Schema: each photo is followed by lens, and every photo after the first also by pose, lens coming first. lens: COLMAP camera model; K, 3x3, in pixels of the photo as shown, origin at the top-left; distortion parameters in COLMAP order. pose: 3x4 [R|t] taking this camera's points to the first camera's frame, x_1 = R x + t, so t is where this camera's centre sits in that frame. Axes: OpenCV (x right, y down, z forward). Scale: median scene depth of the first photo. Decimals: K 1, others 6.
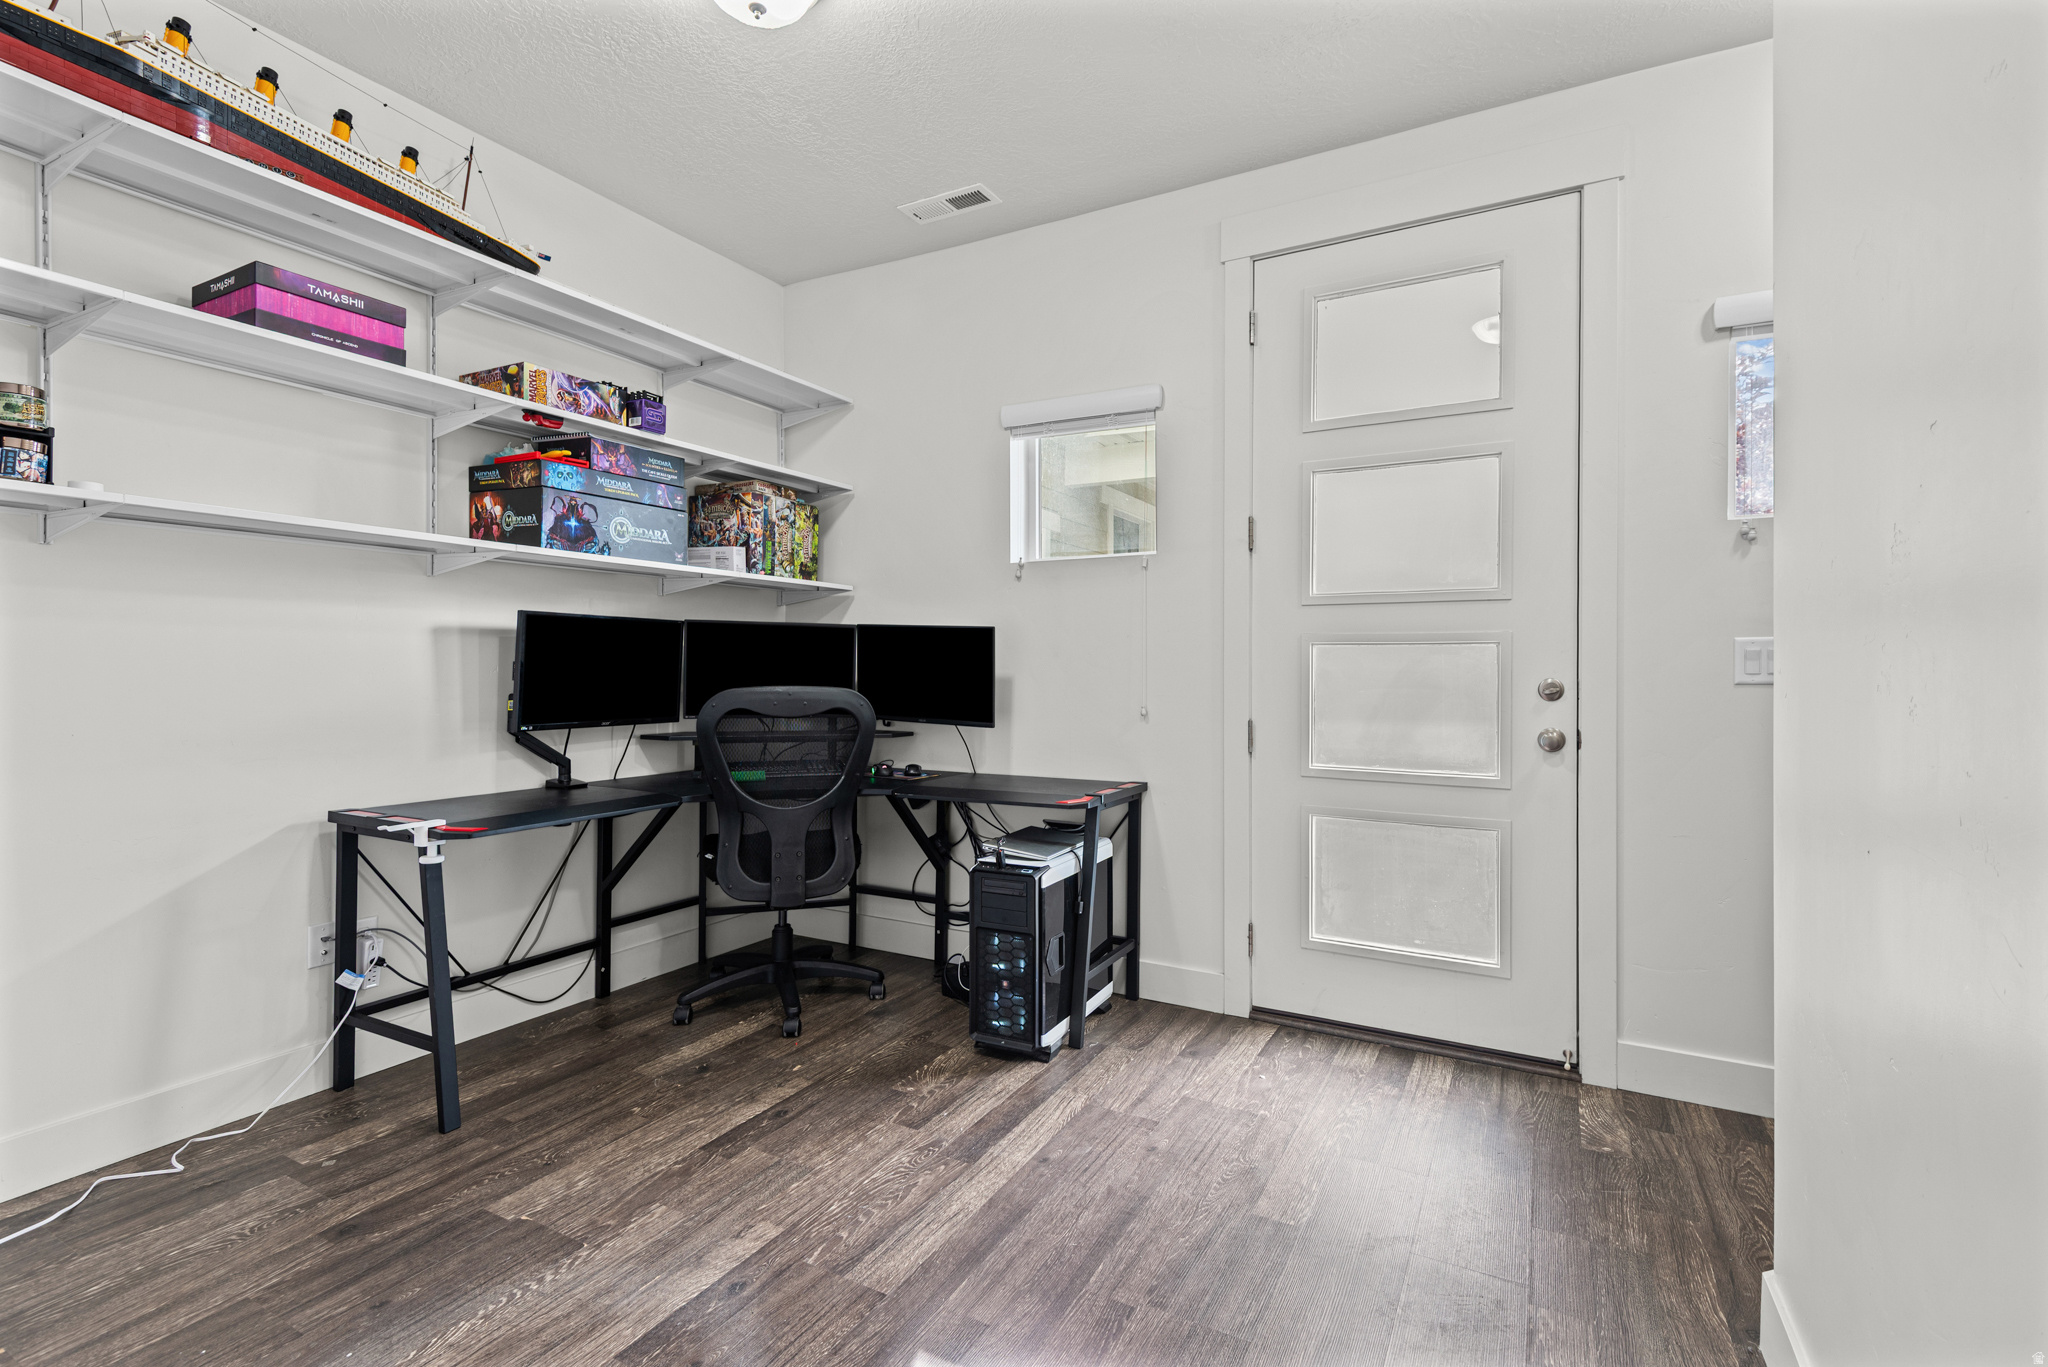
lens RADIAL K [[930.5, 0, 1025.7], [0, 930.5, 667.1], [0, 0, 1]] dist [0.019603, -0.007633]
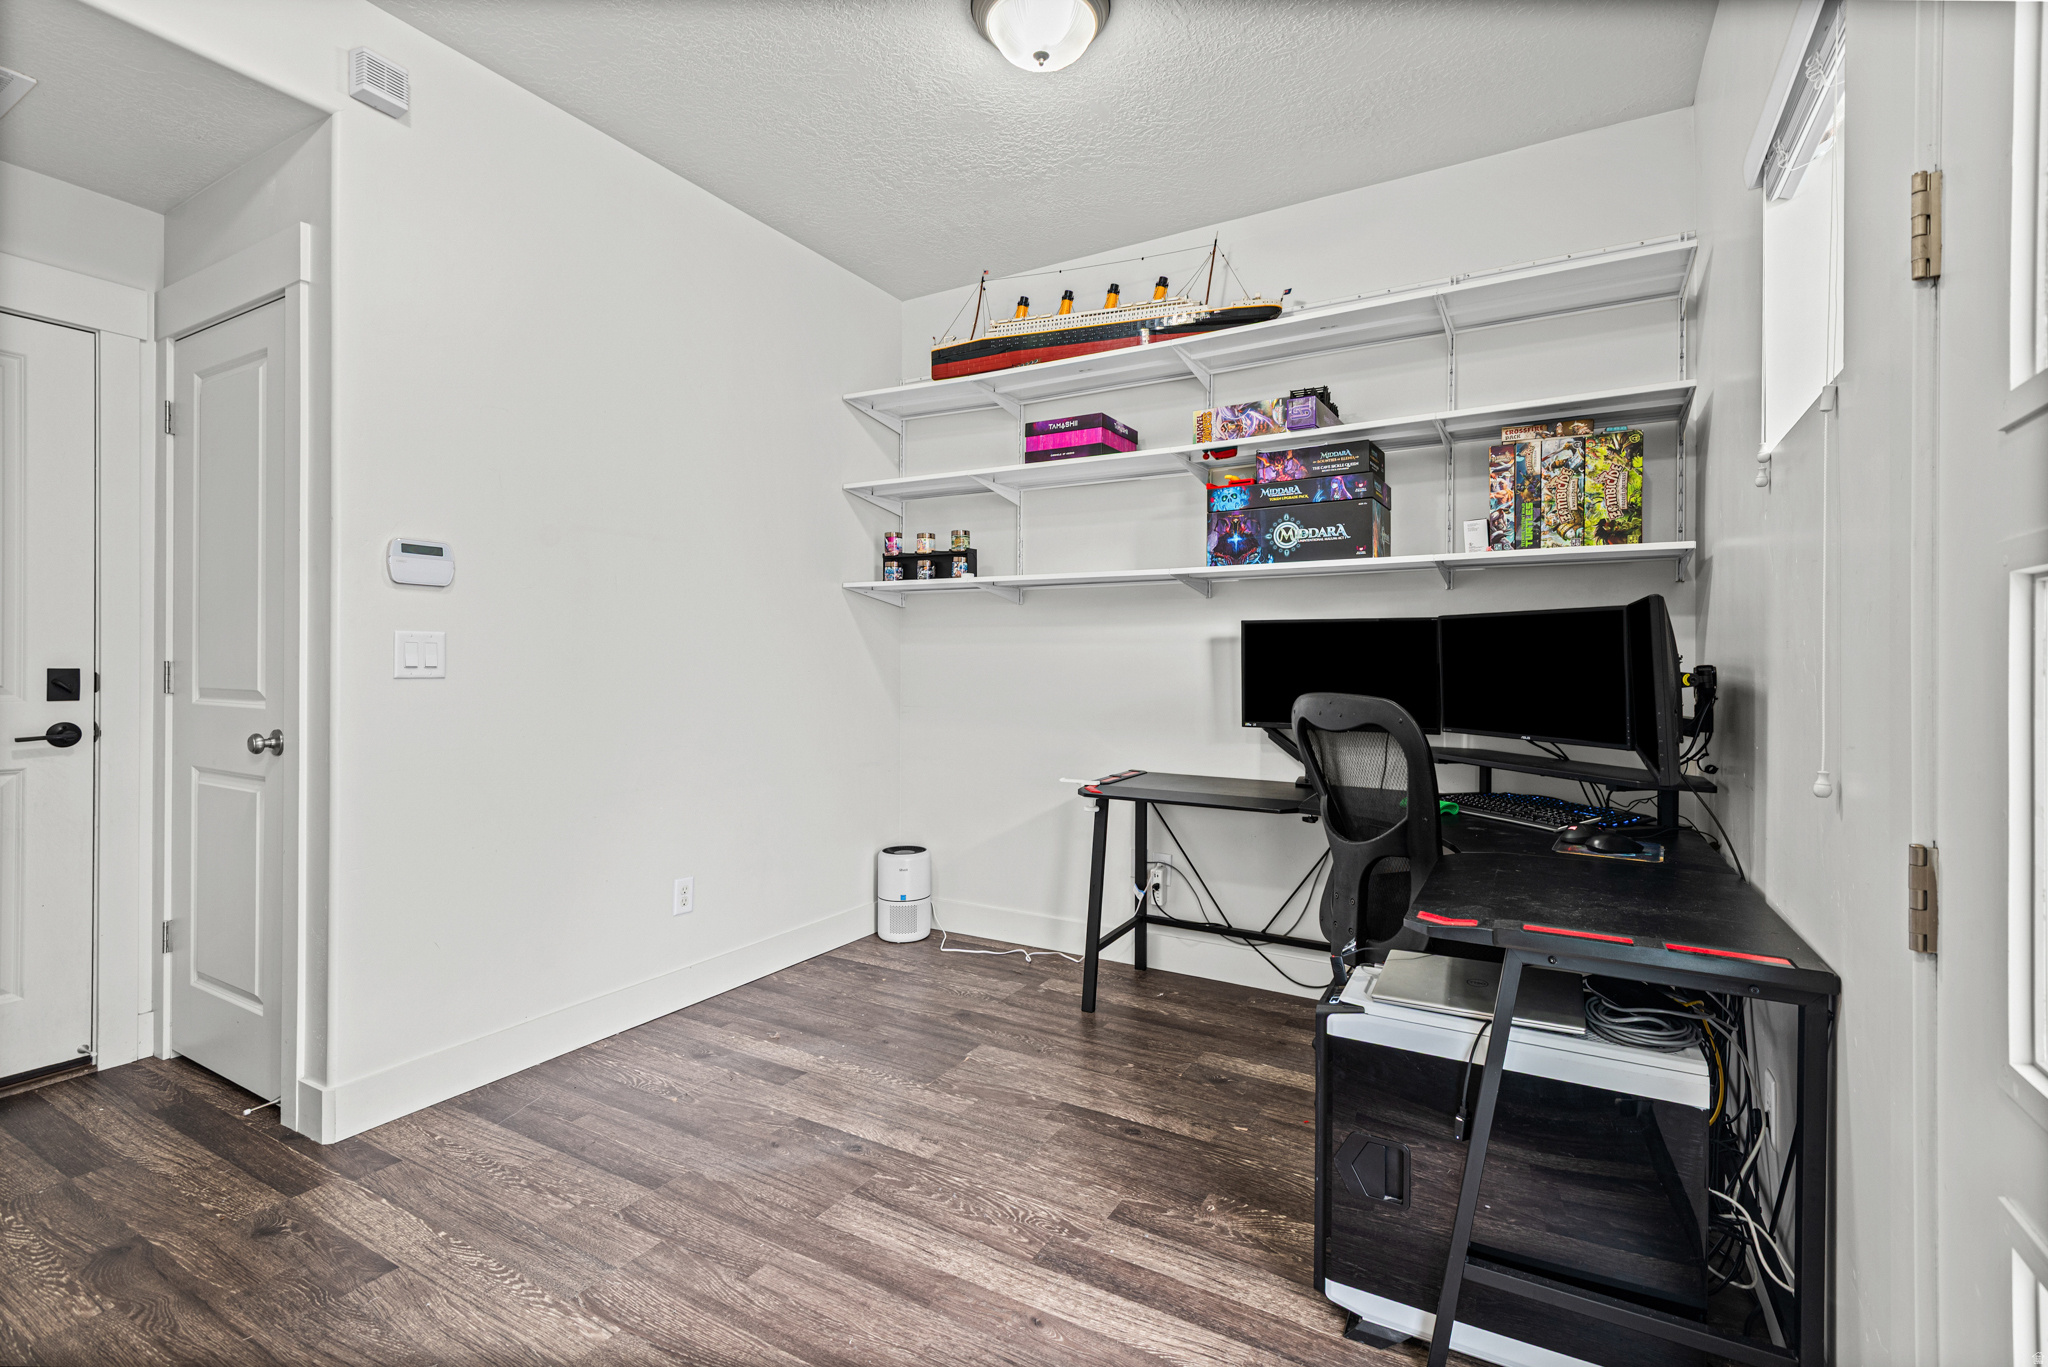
lens RADIAL K [[930.5, 0, 1051.4], [0, 930.5, 667.4], [0, 0, 1]] dist [0.019603, -0.007633]
pose [[-0.016780, -0.003072, -0.999854, 0.638742], [-0.003580, 0.999989, -0.003012, 0.000466], [0.999853, 0.003529, -0.016790, 0.840238]]
